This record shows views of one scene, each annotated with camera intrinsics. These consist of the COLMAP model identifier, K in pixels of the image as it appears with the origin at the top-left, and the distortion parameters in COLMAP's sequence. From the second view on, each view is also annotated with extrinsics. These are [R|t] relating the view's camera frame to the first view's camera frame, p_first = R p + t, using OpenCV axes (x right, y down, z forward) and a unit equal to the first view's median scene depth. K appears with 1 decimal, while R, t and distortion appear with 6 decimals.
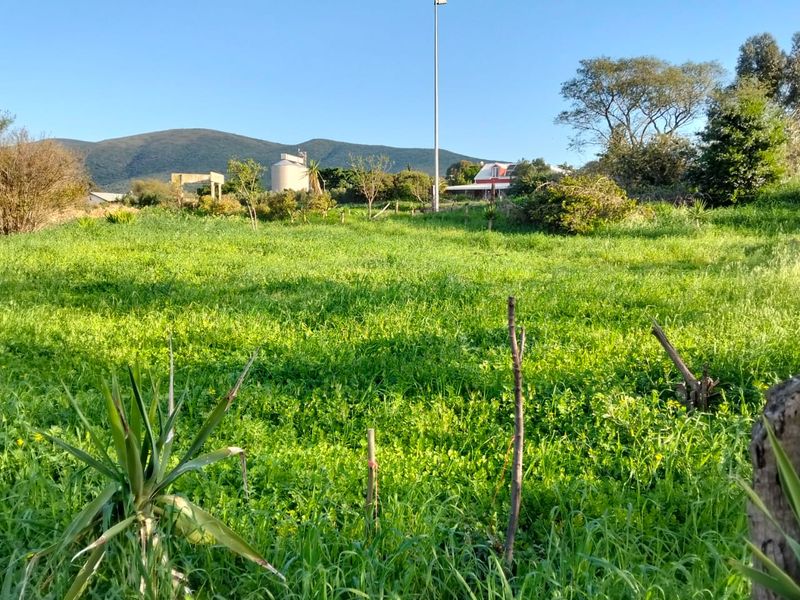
lens RADIAL K [[790.8, 0, 403.8], [0, 790.8, 303.7], [0, 0, 1]] dist [0.014905, 0.000000]
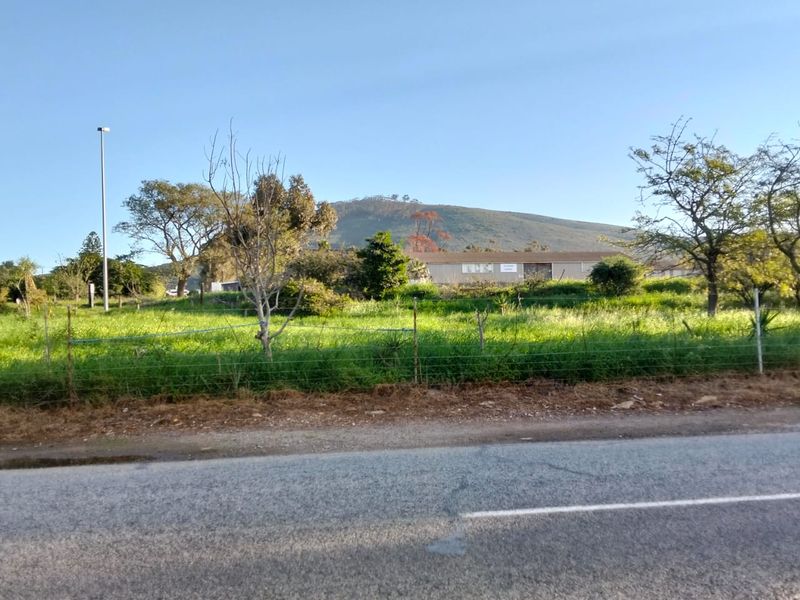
lens RADIAL K [[790.8, 0, 395.6], [0, 790.8, 304.1], [0, 0, 1]] dist [0.014905, 0.000000]
pose [[0.759211, -0.005154, 0.650825, -0.116440], [0.090763, 0.991036, -0.098031, 0.008358], [-0.644485, 0.133497, 0.752873, -0.038717]]
